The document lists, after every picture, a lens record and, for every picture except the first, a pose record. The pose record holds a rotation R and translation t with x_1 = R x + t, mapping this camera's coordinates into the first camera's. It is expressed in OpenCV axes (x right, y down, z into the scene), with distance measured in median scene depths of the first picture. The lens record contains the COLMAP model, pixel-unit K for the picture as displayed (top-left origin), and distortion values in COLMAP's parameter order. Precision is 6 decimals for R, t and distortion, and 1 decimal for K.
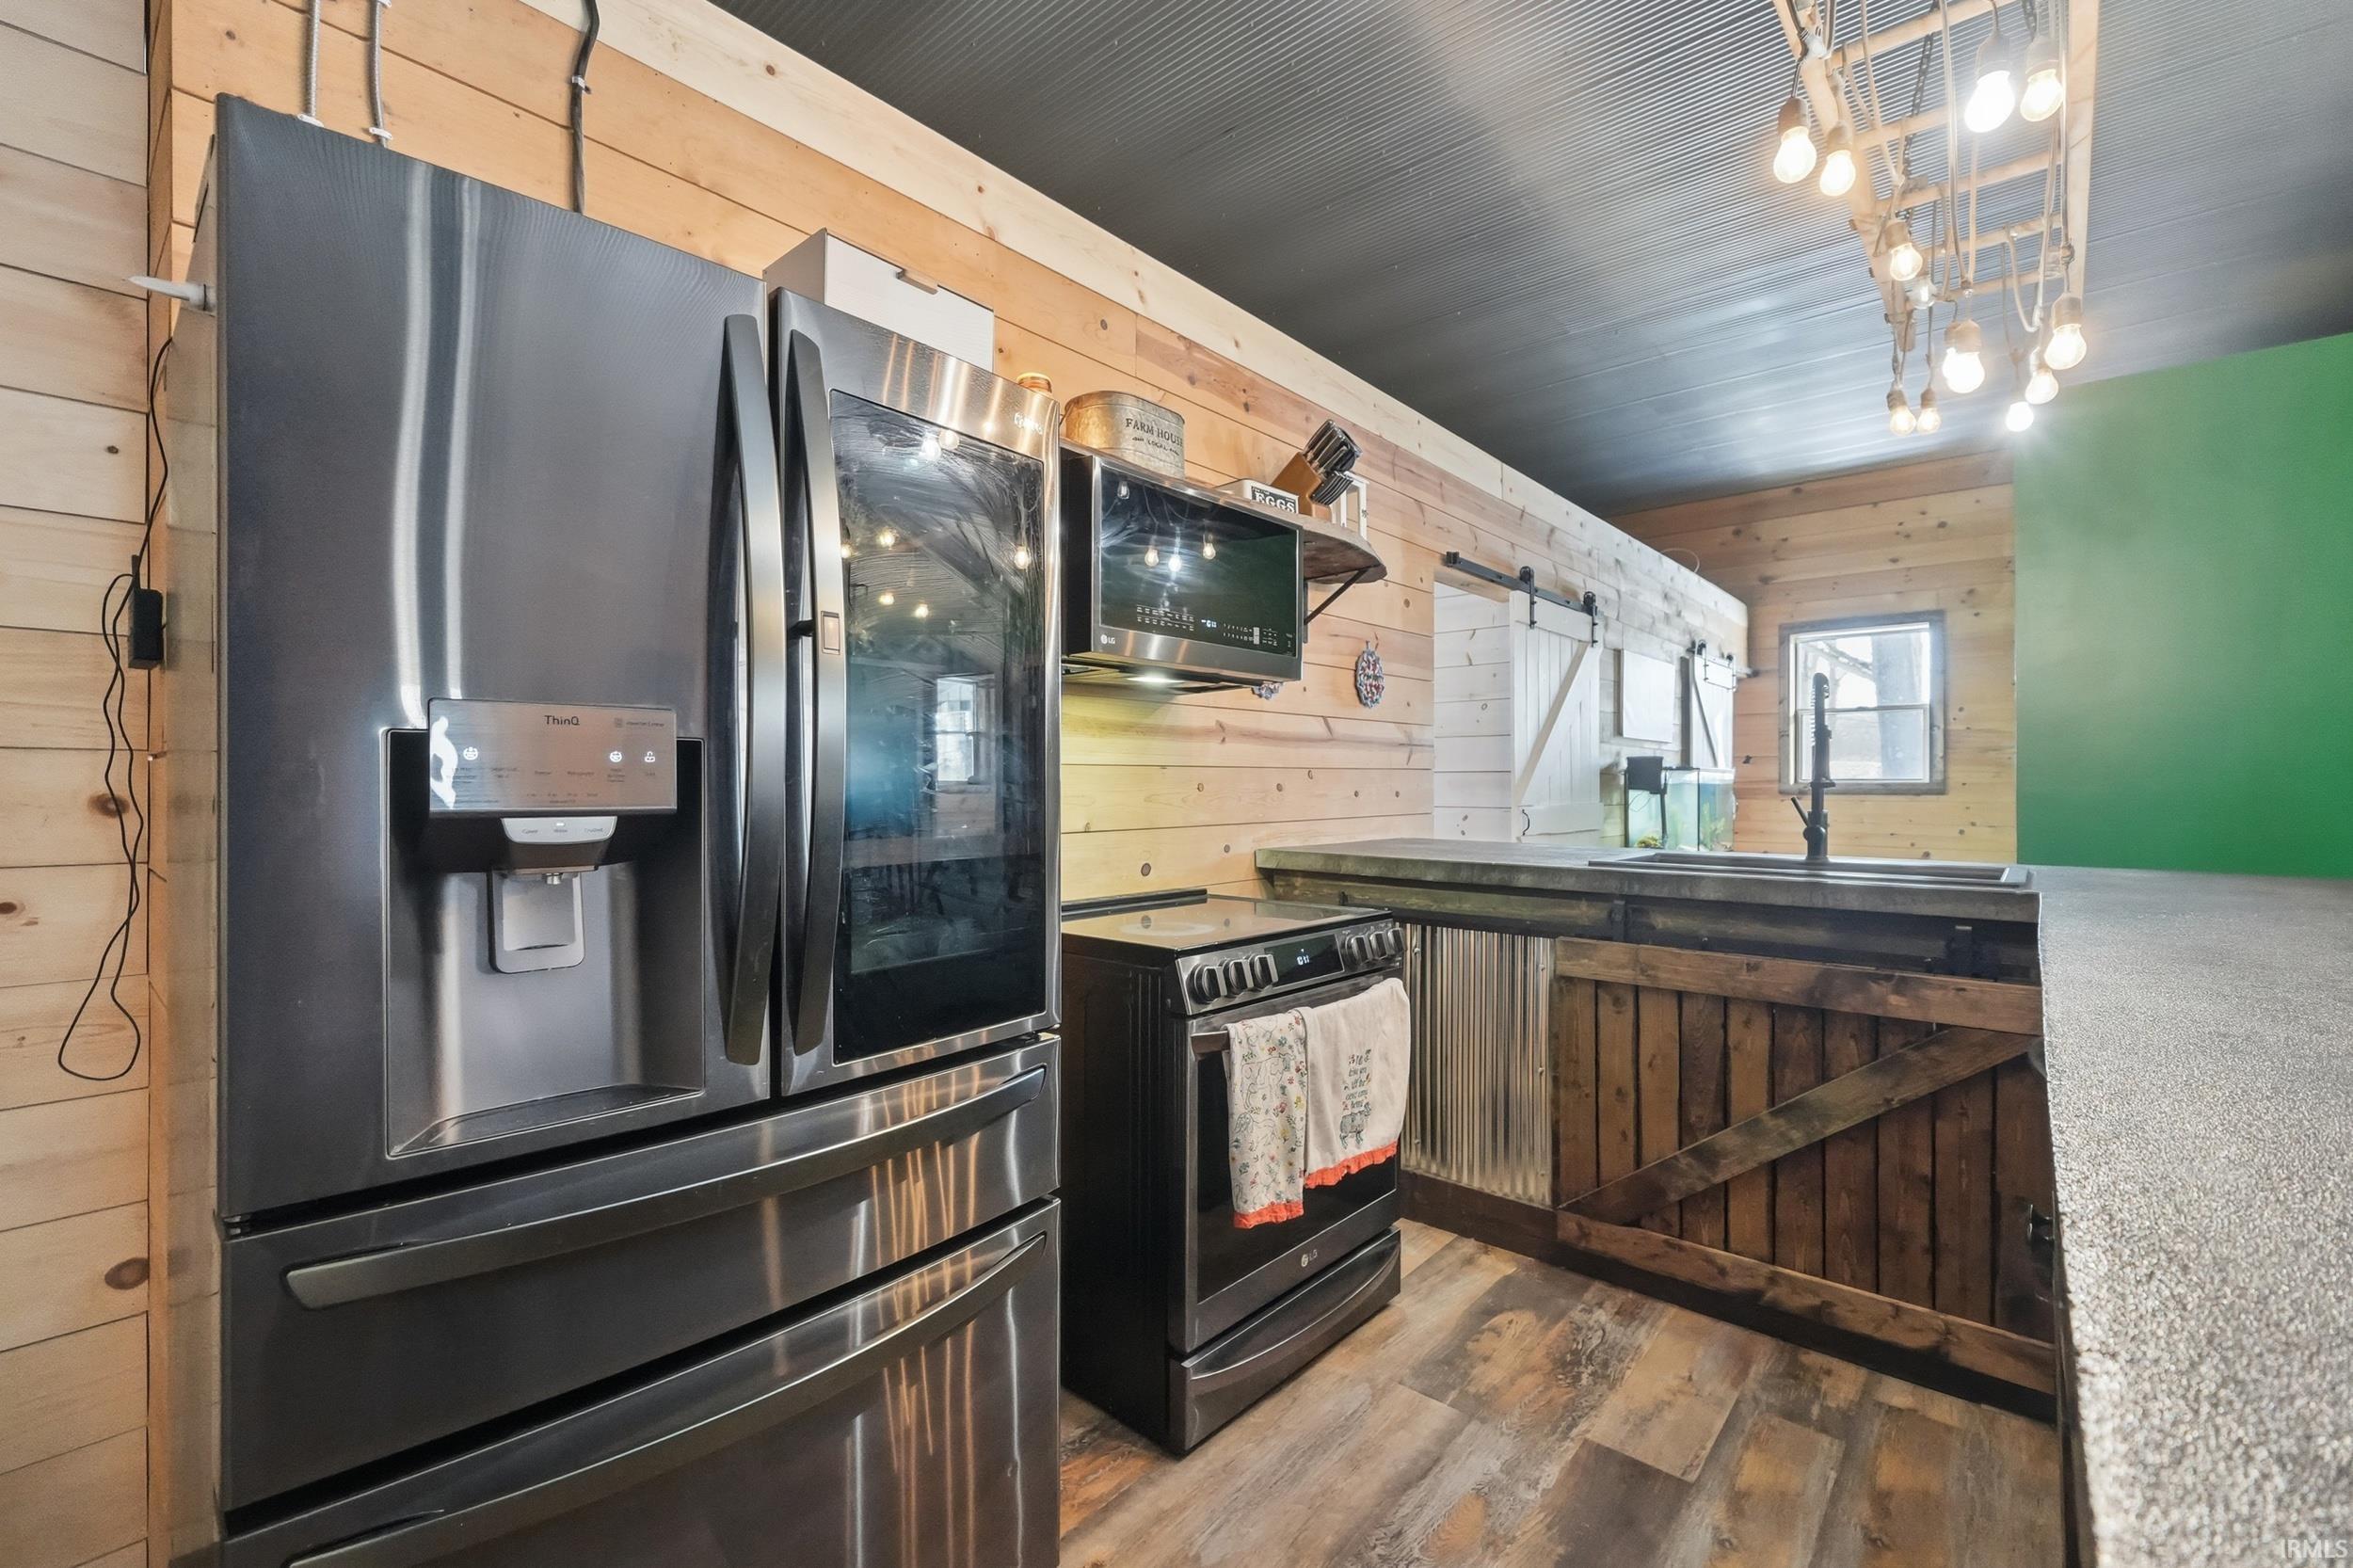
lens RADIAL K [[1005.0, 0, 1171.1], [0, 1005.0, 779.4], [0, 0, 1]] dist [-0.000483, 0.000223]
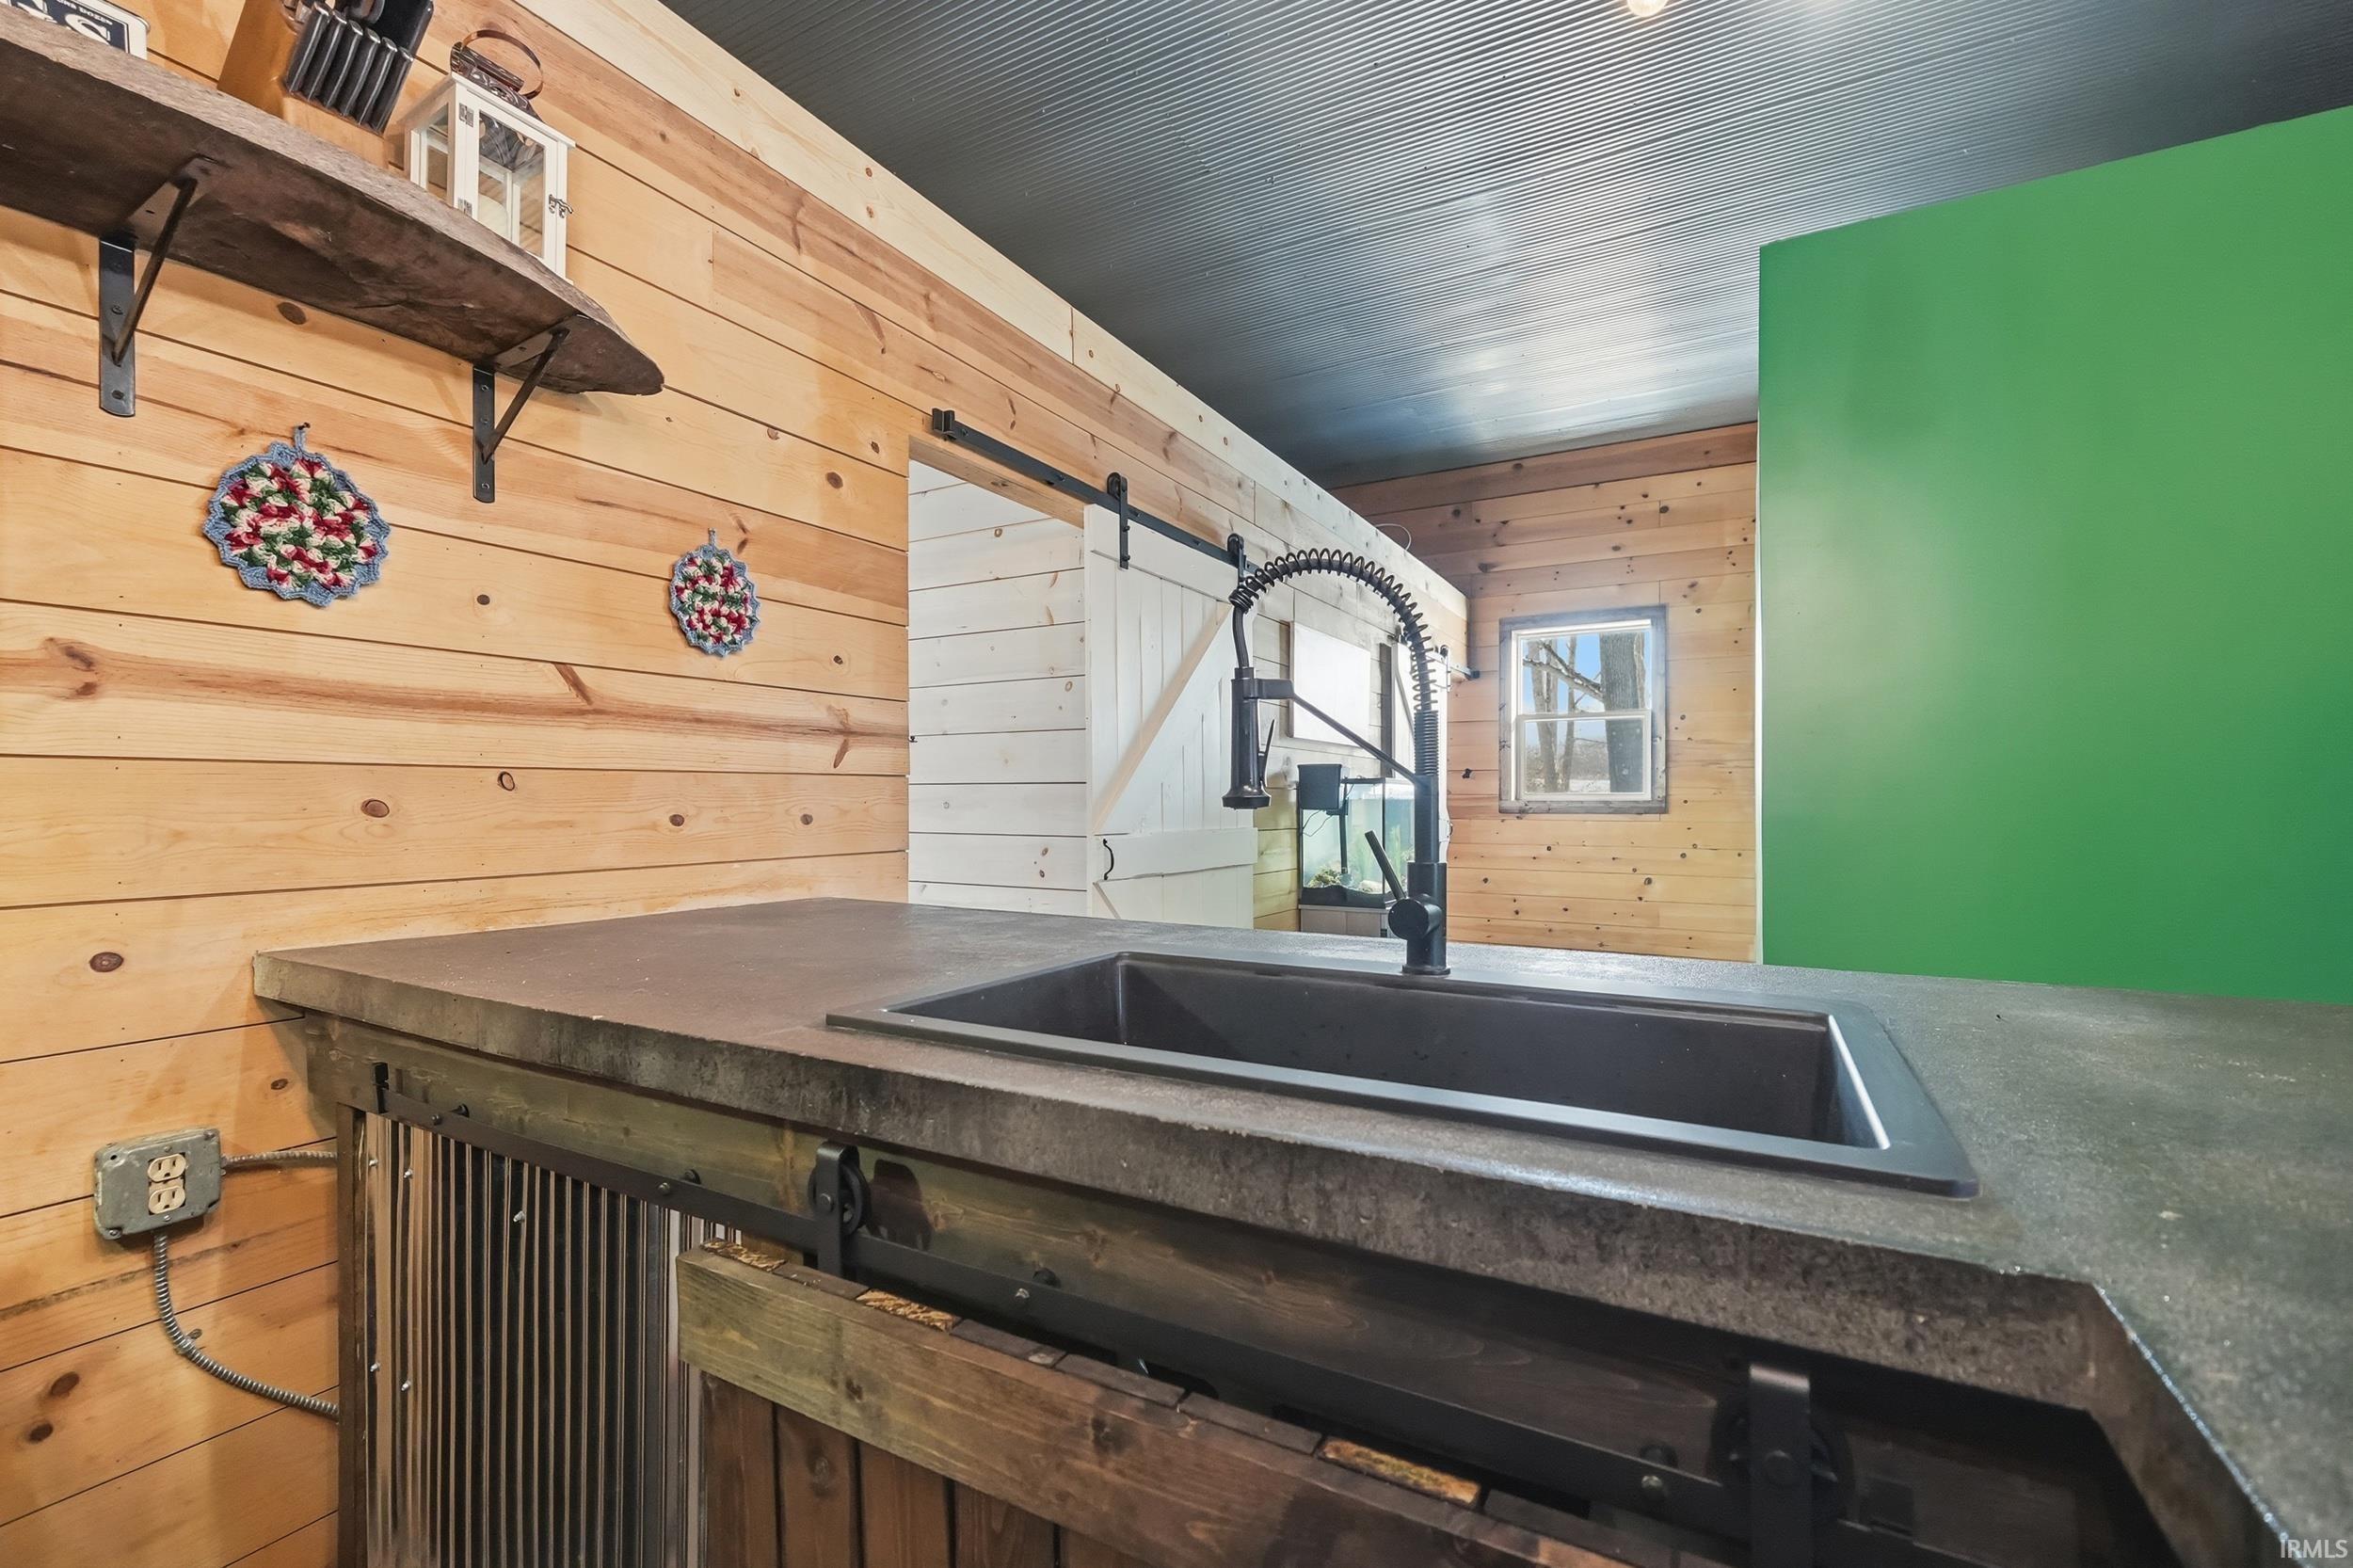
lens RADIAL K [[1013.2, 0, 1177.0], [0, 1013.2, 794.9], [0, 0, 1]] dist [-0.000603, 0.000226]
pose [[0.978297, 0.000913, 0.207206, 0.348629], [-0.000519, 0.999998, -0.001953, 0.002573], [-0.207207, 0.001803, 0.978295, 0.462430]]
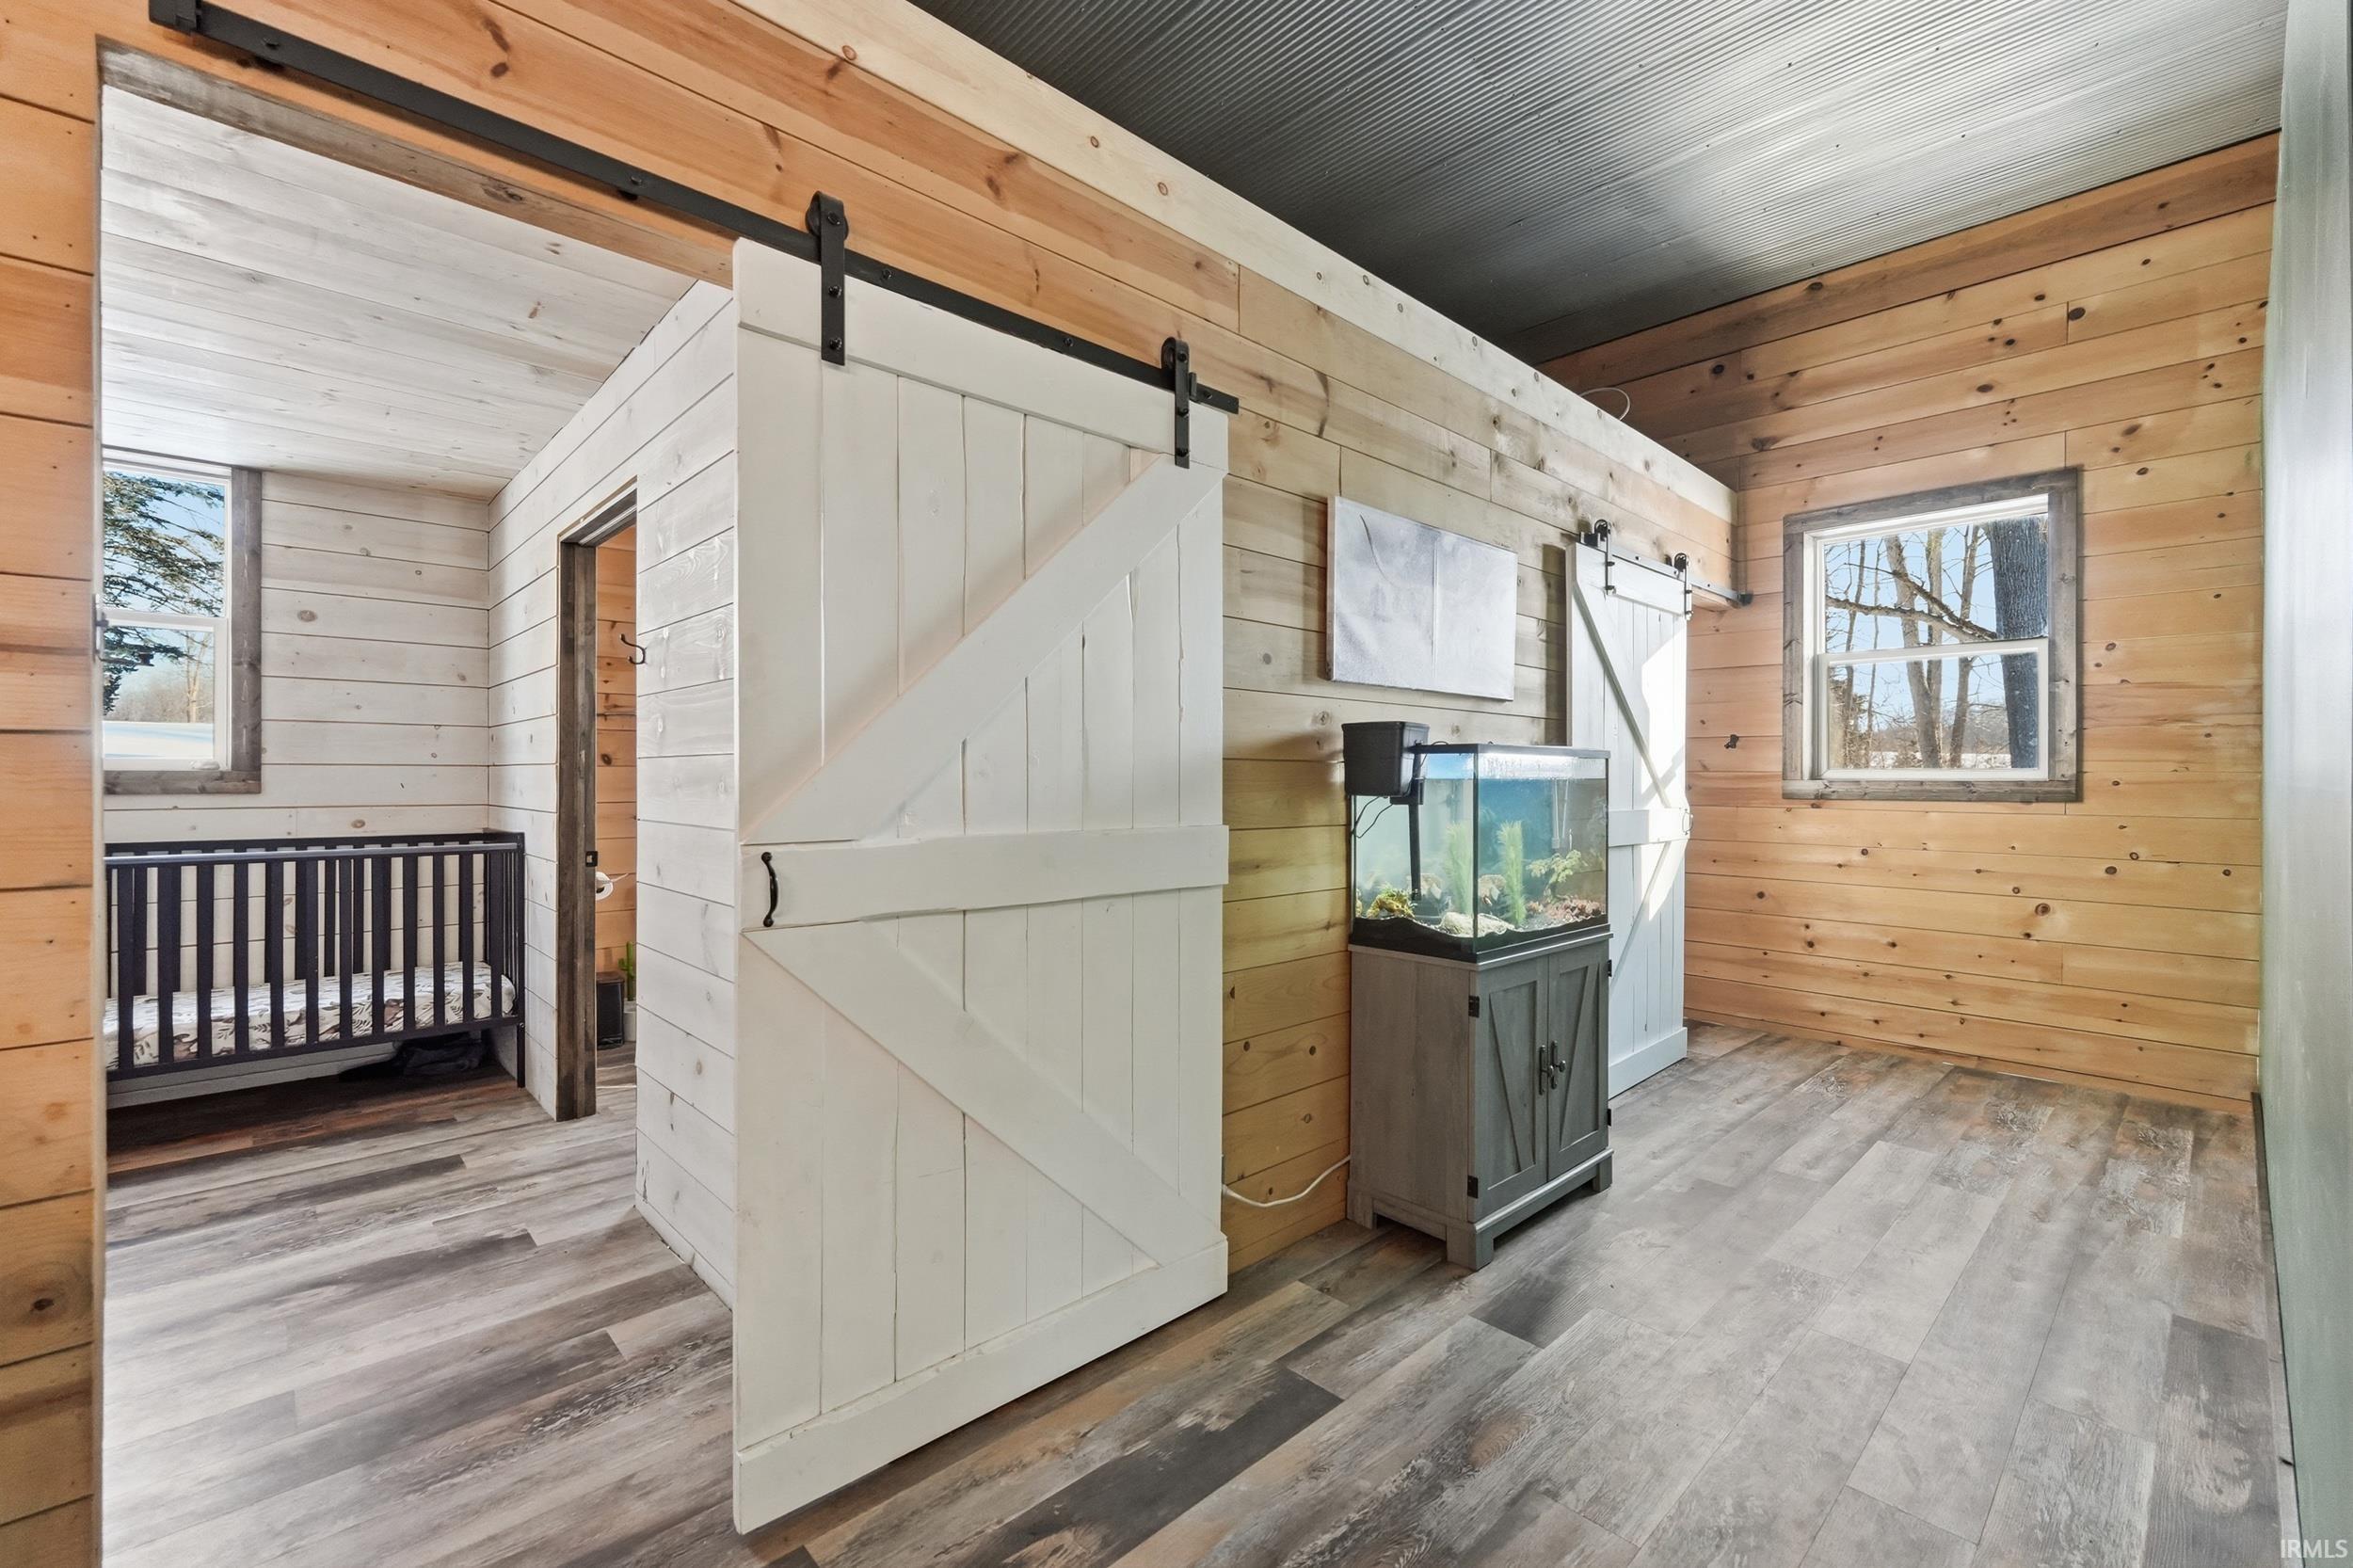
lens RADIAL K [[994.7, 0, 1180.2], [0, 994.7, 775.0], [0, 0, 1]] dist [-0.000070, 0.000342]
pose [[0.995776, 0.003630, -0.091748, 0.711121], [-0.003331, 0.999989, 0.003410, 0.000387], [0.091760, -0.003090, 0.995776, 0.886118]]
